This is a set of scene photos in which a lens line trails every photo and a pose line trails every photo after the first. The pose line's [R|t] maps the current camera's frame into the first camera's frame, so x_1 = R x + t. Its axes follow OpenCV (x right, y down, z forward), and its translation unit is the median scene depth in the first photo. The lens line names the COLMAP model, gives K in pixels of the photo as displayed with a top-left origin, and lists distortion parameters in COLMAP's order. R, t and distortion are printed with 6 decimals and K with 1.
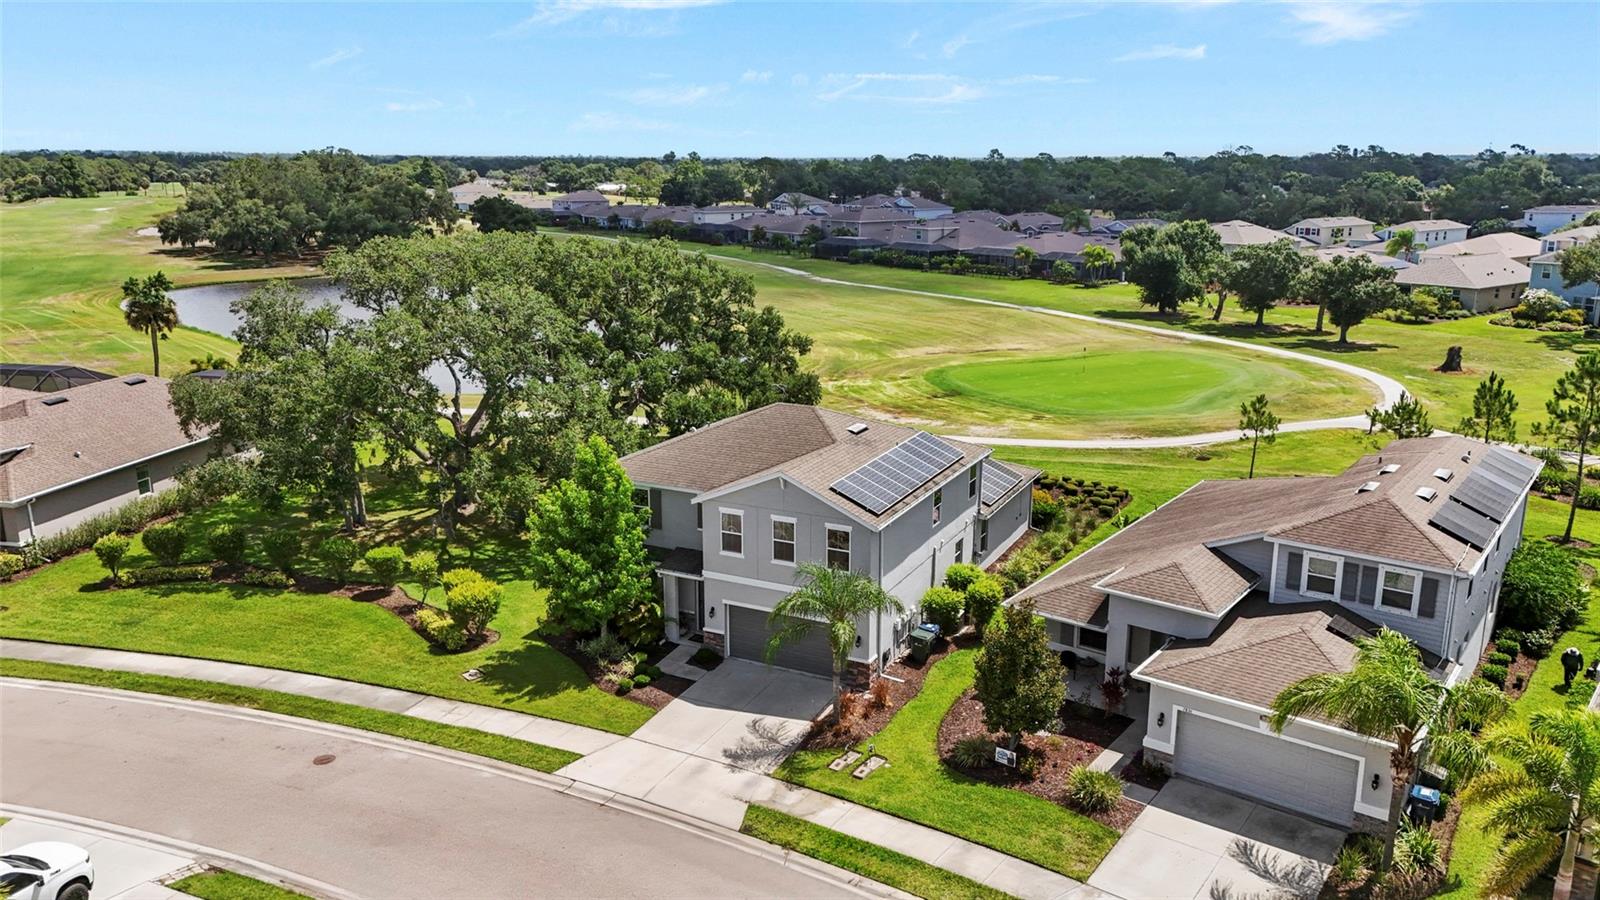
lens RADIAL K [[1171.4, 0, 800.2], [0, 1171.4, 458.5], [0, 0, 1]] dist [0.078076, -0.073708]
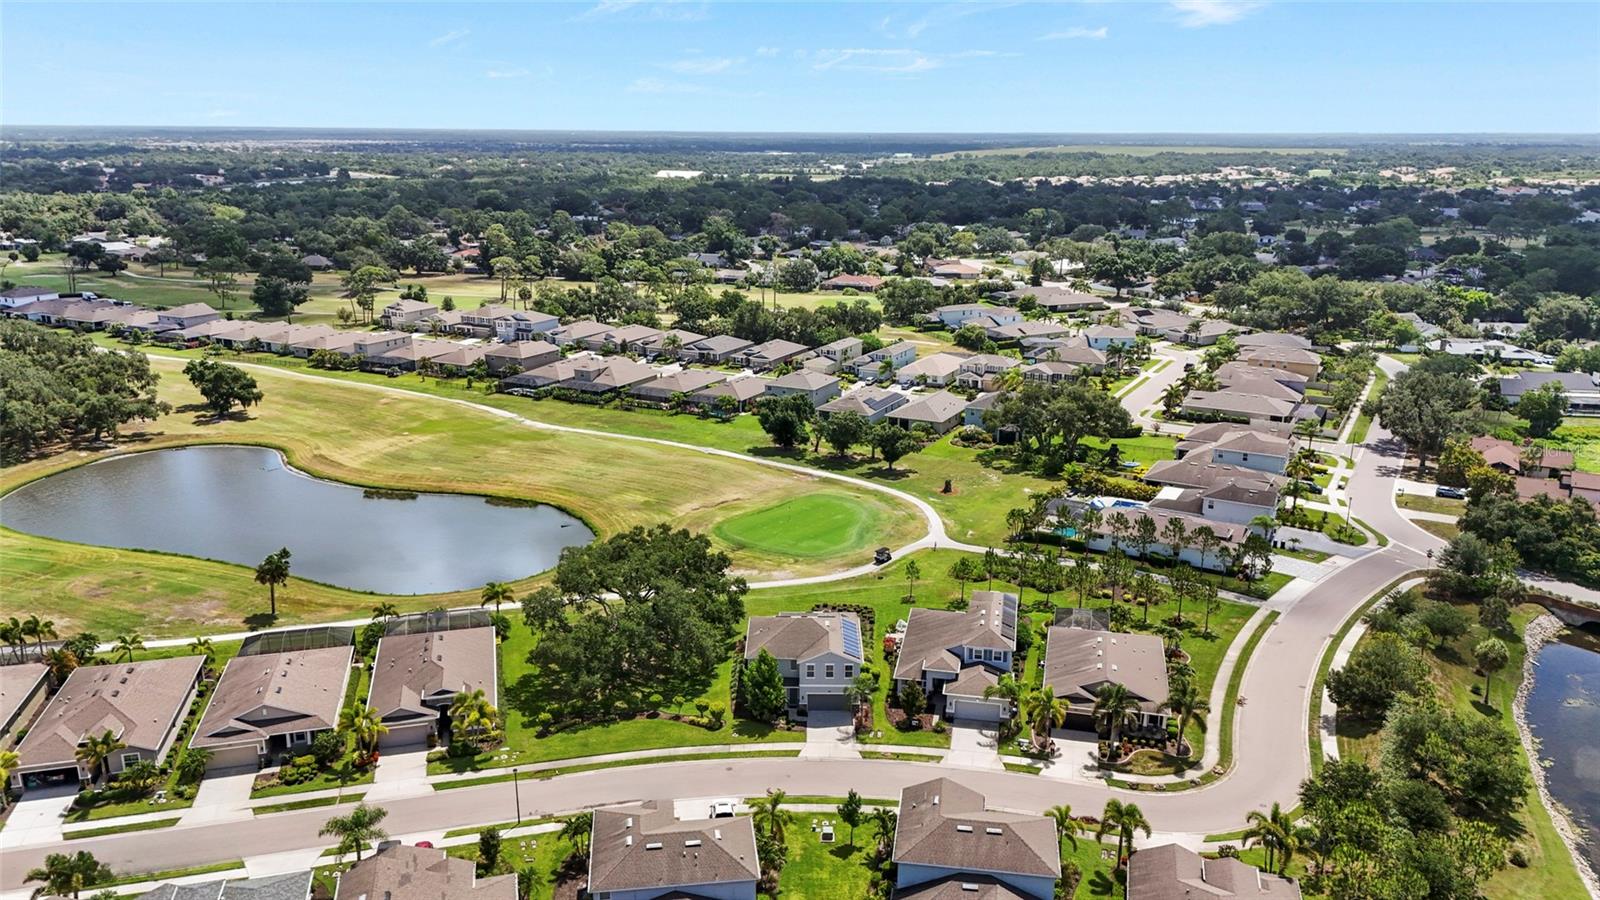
lens RADIAL K [[1171.4, 0, 801.9], [0, 1171.4, 464.7], [0, 0, 1]] dist [0.078076, -0.073708]
pose [[0.896954, -0.119643, 0.425628, -1.294012], [0.107615, 0.992816, 0.052294, -0.622827], [-0.428827, -0.001101, 0.903386, -1.728779]]
